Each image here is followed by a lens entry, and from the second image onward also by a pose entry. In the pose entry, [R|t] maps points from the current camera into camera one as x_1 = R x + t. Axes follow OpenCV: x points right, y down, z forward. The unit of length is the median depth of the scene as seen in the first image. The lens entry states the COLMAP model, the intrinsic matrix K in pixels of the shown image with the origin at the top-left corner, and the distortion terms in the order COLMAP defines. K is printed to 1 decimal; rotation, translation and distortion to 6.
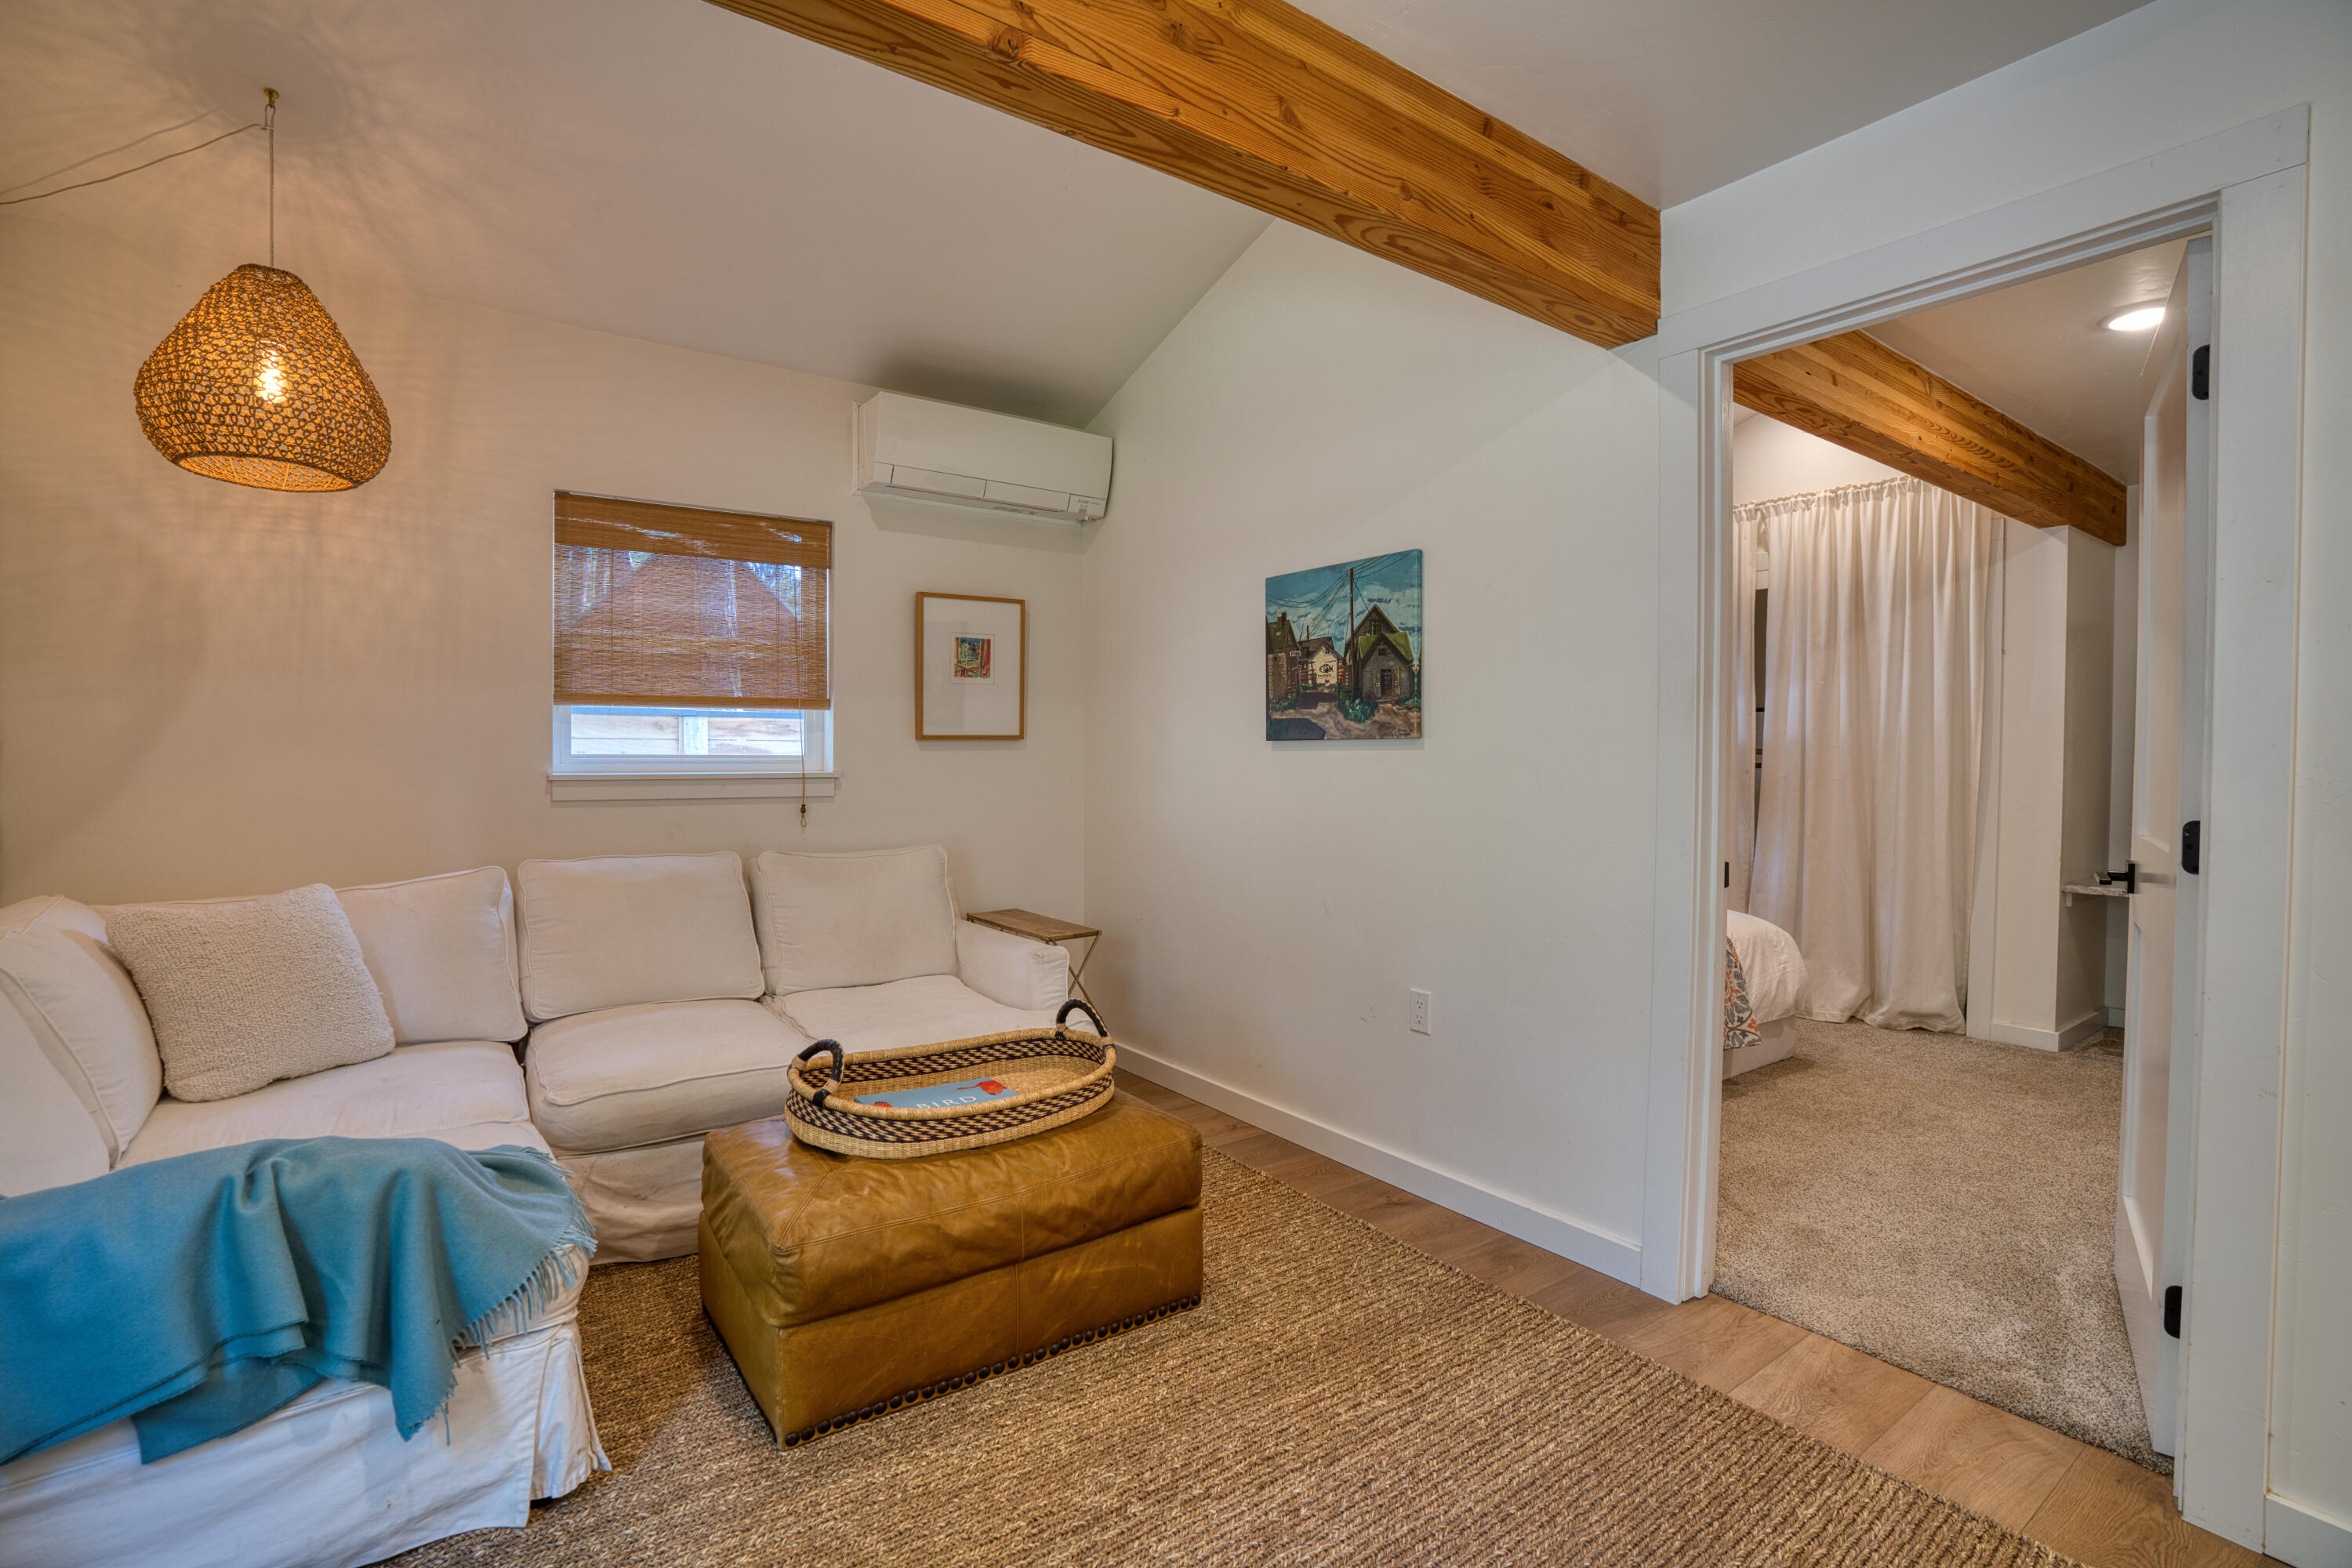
lens RADIAL K [[1085.2, 0, 1165.7], [0, 1085.2, 780.5], [0, 0, 1]] dist [-0.069208, 0.027157]
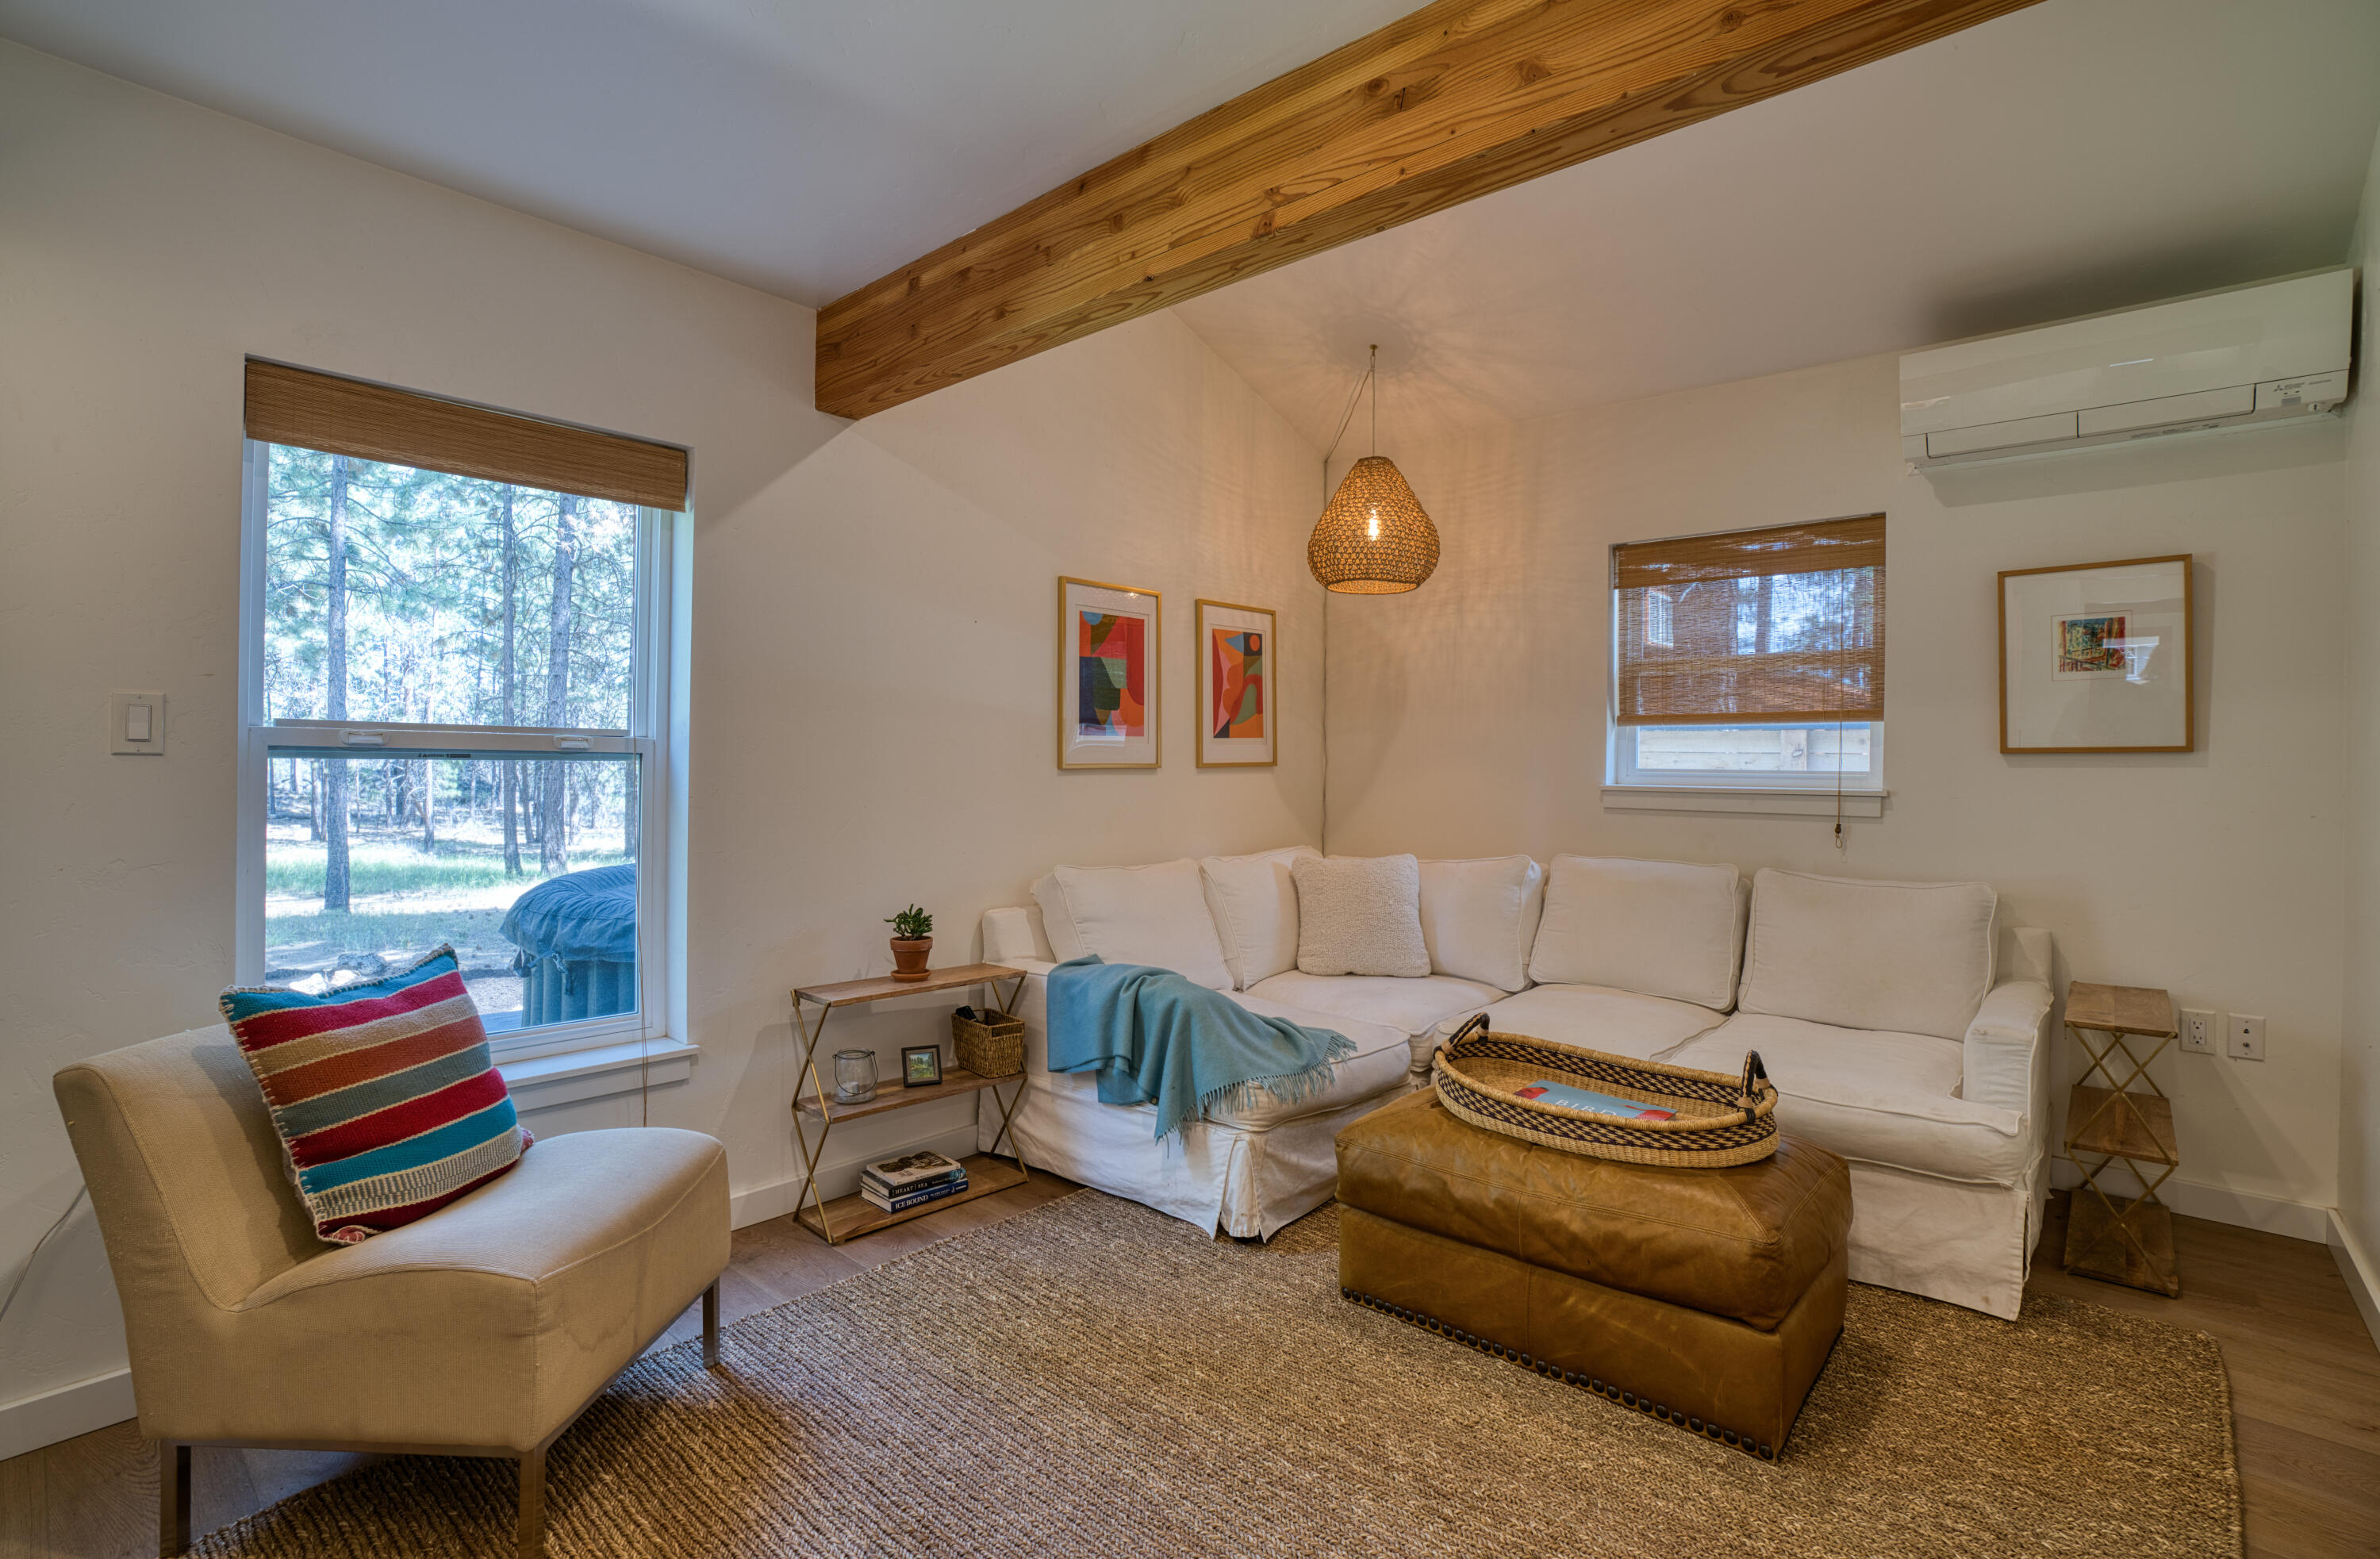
lens RADIAL K [[1110.0, 0, 1194.3], [0, 1110.0, 765.0], [0, 0, 1]] dist [-0.038196, 0.000780]
pose [[0.226584, 0.001145, -0.973991, 0.616056], [-0.031378, 0.999489, -0.006125, -0.007382], [0.973486, 0.031950, 0.226504, 0.328495]]
